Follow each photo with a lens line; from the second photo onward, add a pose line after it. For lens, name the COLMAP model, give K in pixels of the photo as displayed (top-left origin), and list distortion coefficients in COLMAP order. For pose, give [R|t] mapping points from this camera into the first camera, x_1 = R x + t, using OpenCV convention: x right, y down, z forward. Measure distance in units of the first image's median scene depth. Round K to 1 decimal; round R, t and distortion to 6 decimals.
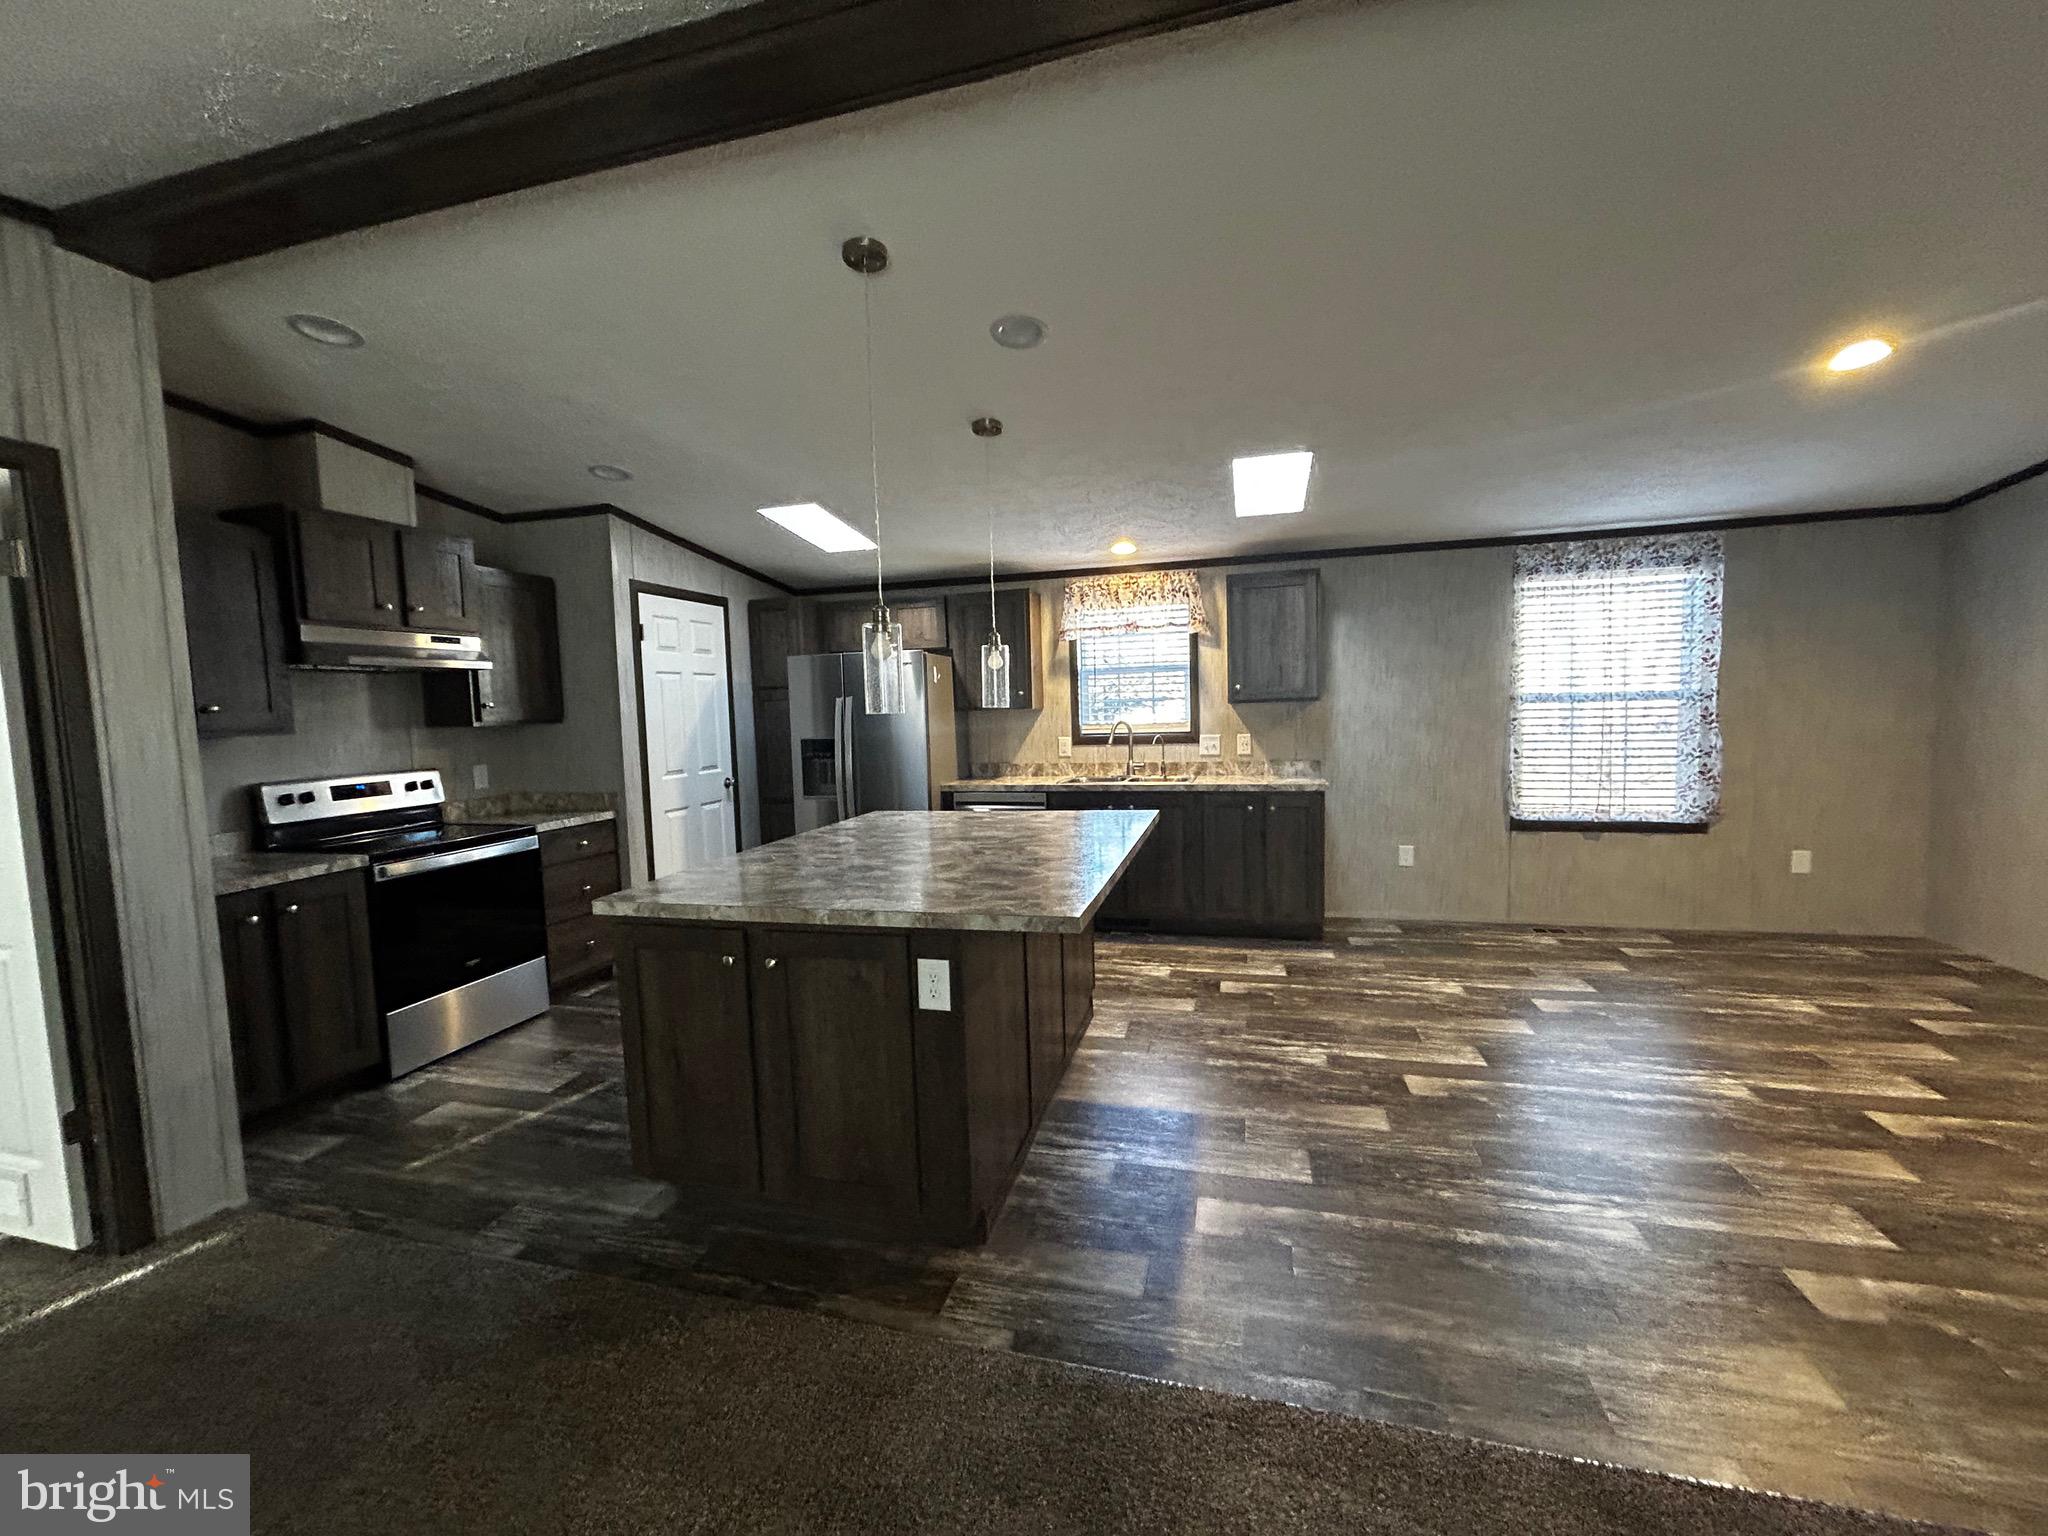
lens RADIAL K [[823.9, 0, 1021.6], [0, 823.9, 774.0], [0, 0, 1]] dist [-0.000704, 0.000067]
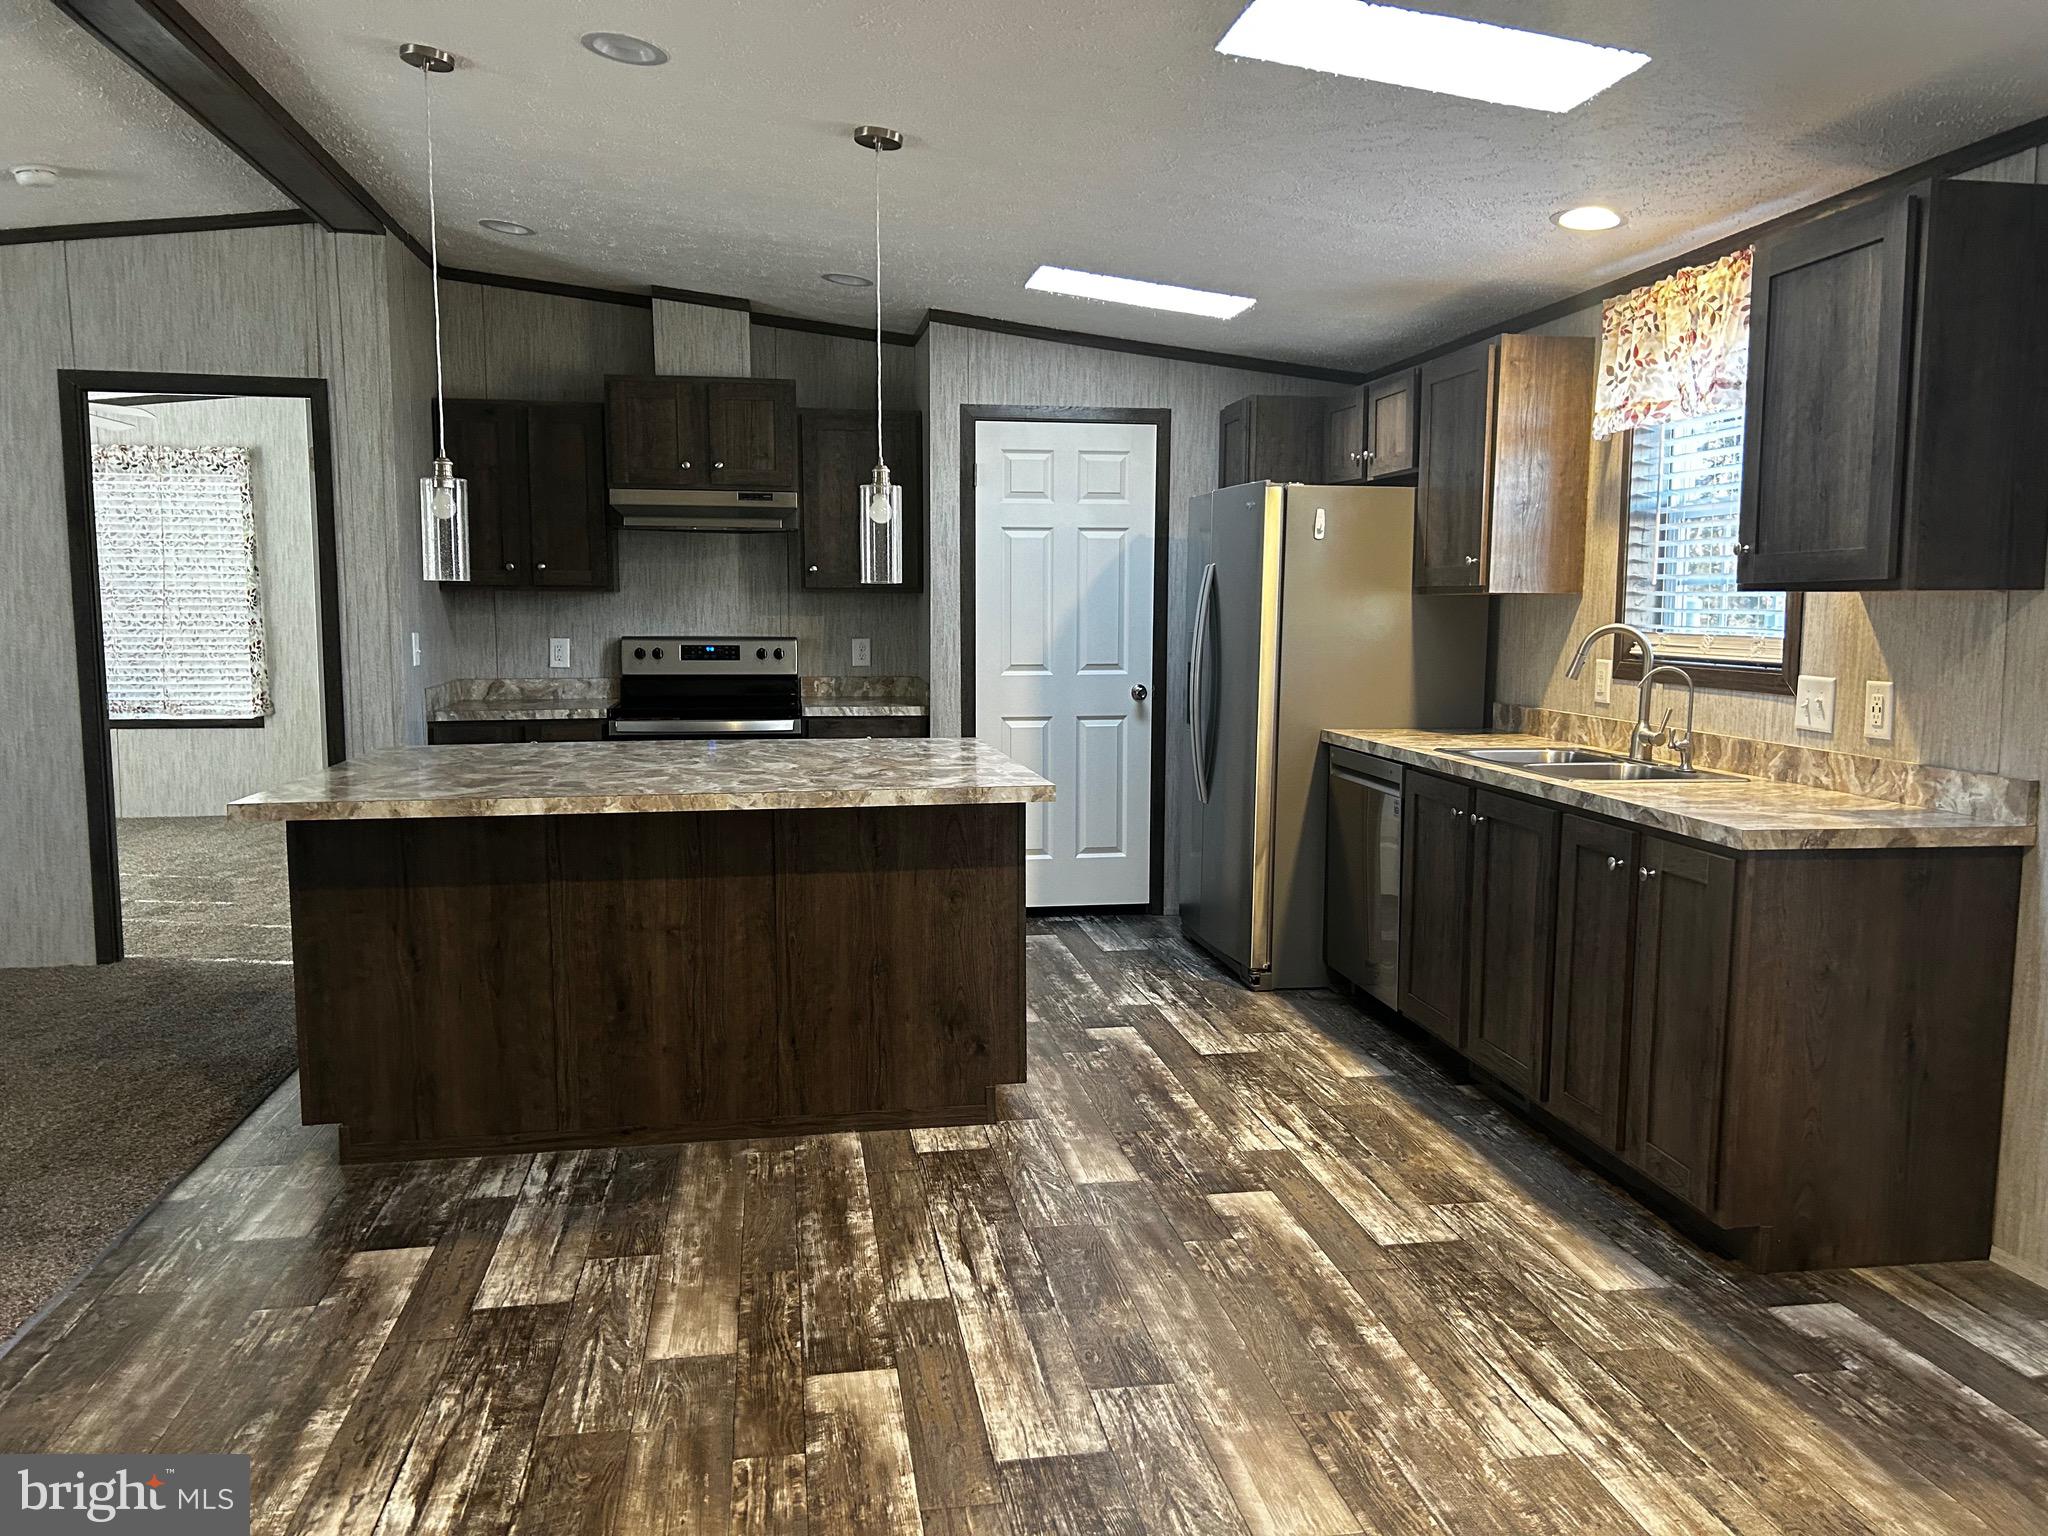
lens RADIAL K [[1537.2, 0, 1016.6], [0, 1537.2, 768.8], [0, 0, 1]] dist [0.033114, -0.007507]
pose [[0.412915, 0.130927, -0.901310, 0.924276], [-0.093635, 0.990472, 0.100983, -0.056183], [0.905944, 0.042697, 0.421240, 0.494349]]
